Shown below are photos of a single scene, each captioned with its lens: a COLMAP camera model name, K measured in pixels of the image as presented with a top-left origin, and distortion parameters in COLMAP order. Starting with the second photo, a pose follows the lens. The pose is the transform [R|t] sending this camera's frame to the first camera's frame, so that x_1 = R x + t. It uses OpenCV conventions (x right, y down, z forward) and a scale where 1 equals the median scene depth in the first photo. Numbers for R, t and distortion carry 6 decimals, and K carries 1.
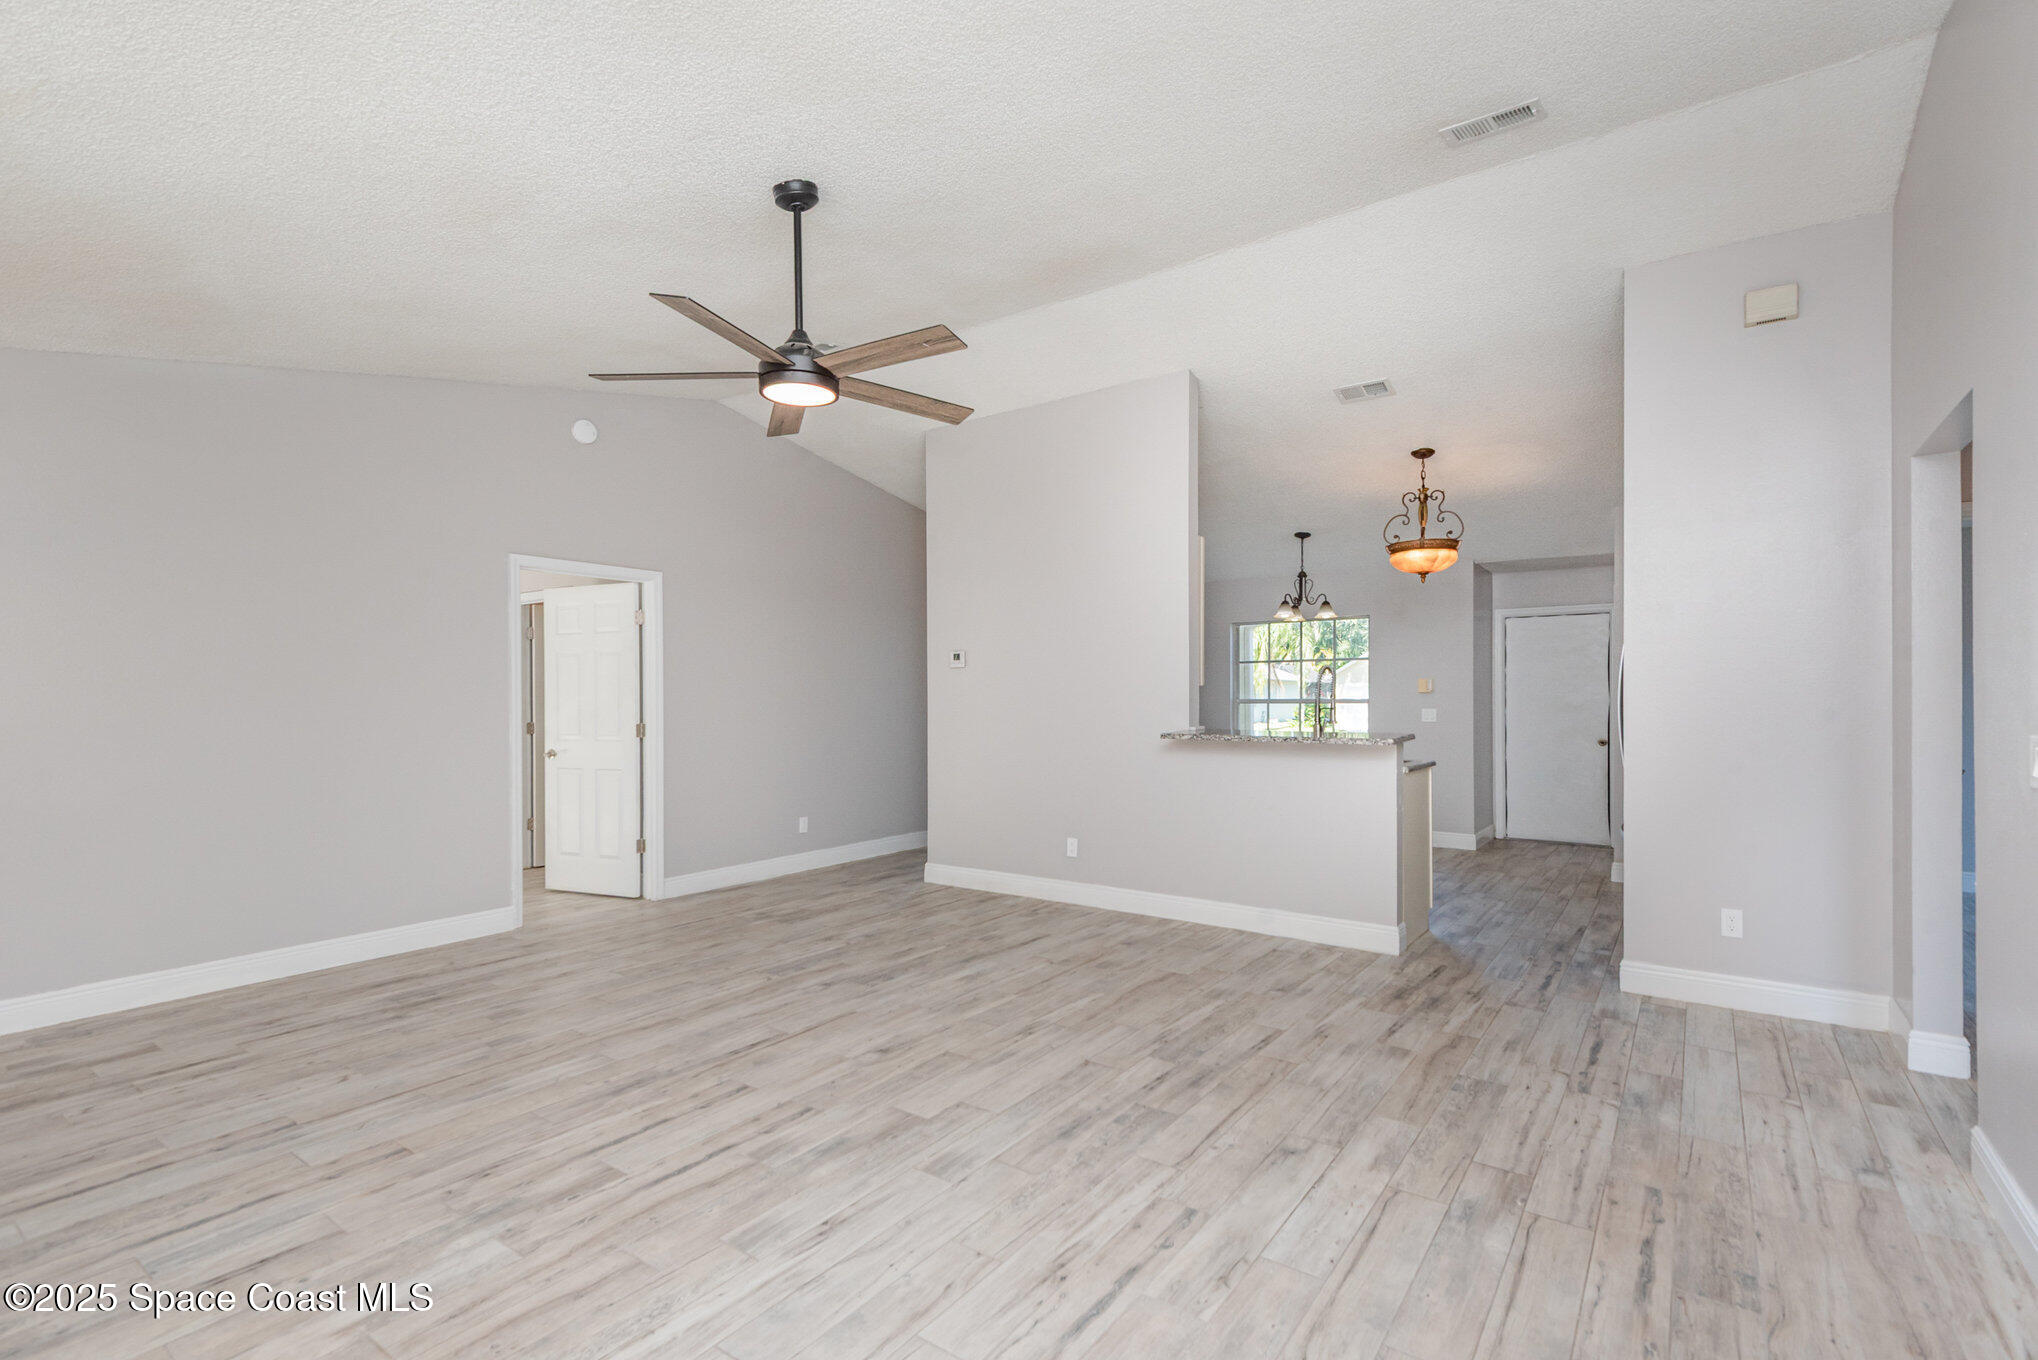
lens RADIAL K [[923.4, 0, 1021.1], [0, 923.4, 681.0], [0, 0, 1]] dist [0.004128, -0.000210]
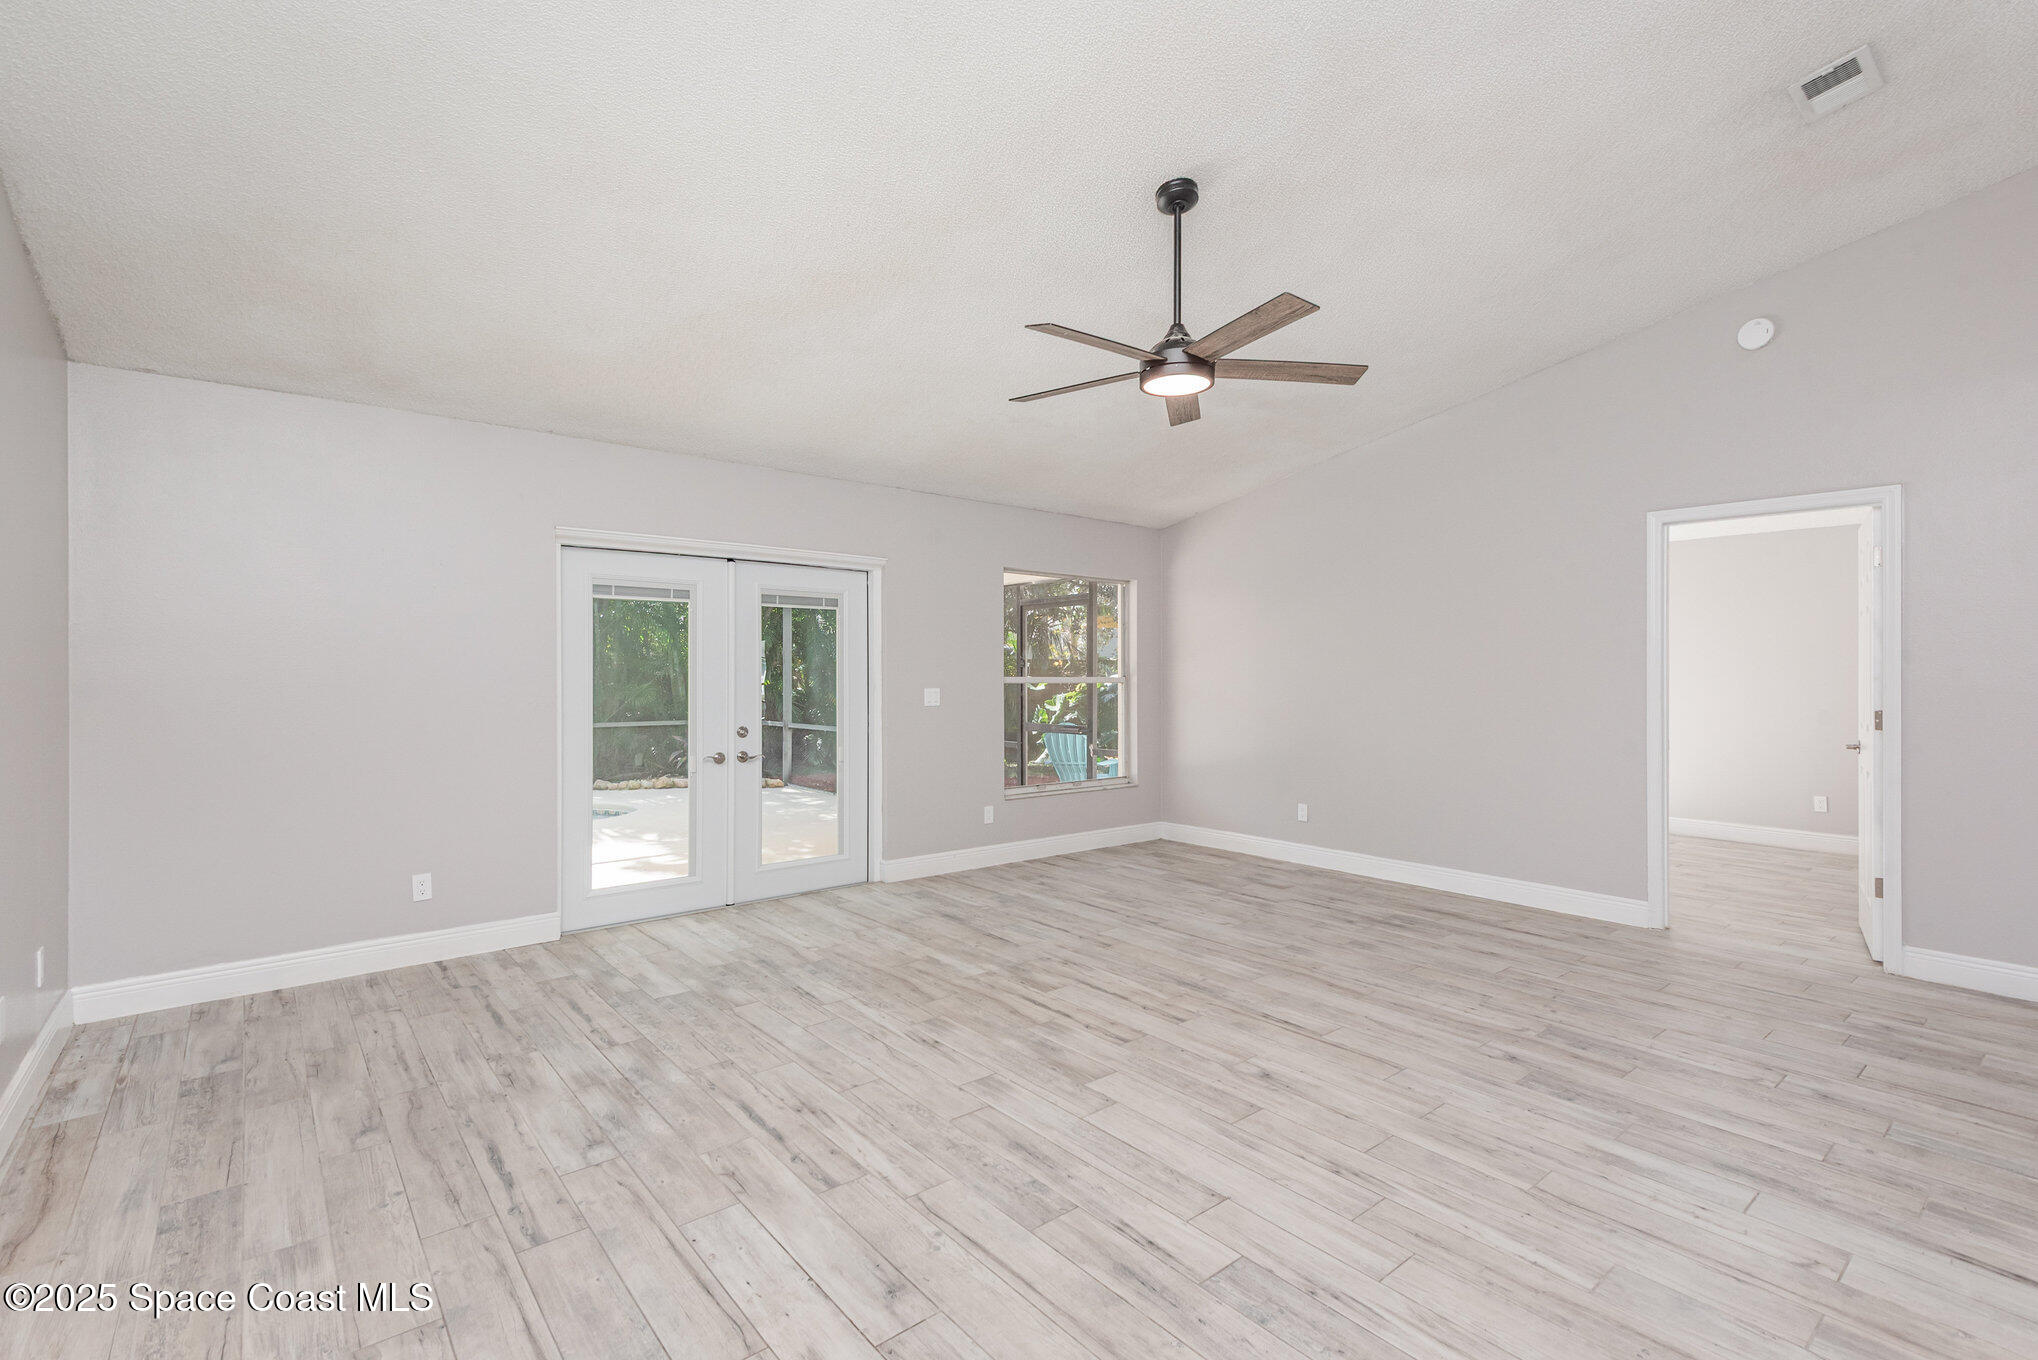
lens RADIAL K [[923.4, 0, 1021.1], [0, 923.4, 681.0], [0, 0, 1]] dist [0.004128, -0.000210]
pose [[-0.235256, 0.019053, -0.971747, 0.853011], [0.008941, 0.999808, 0.017439, 0.009528], [0.971892, -0.004586, -0.235381, 1.115672]]
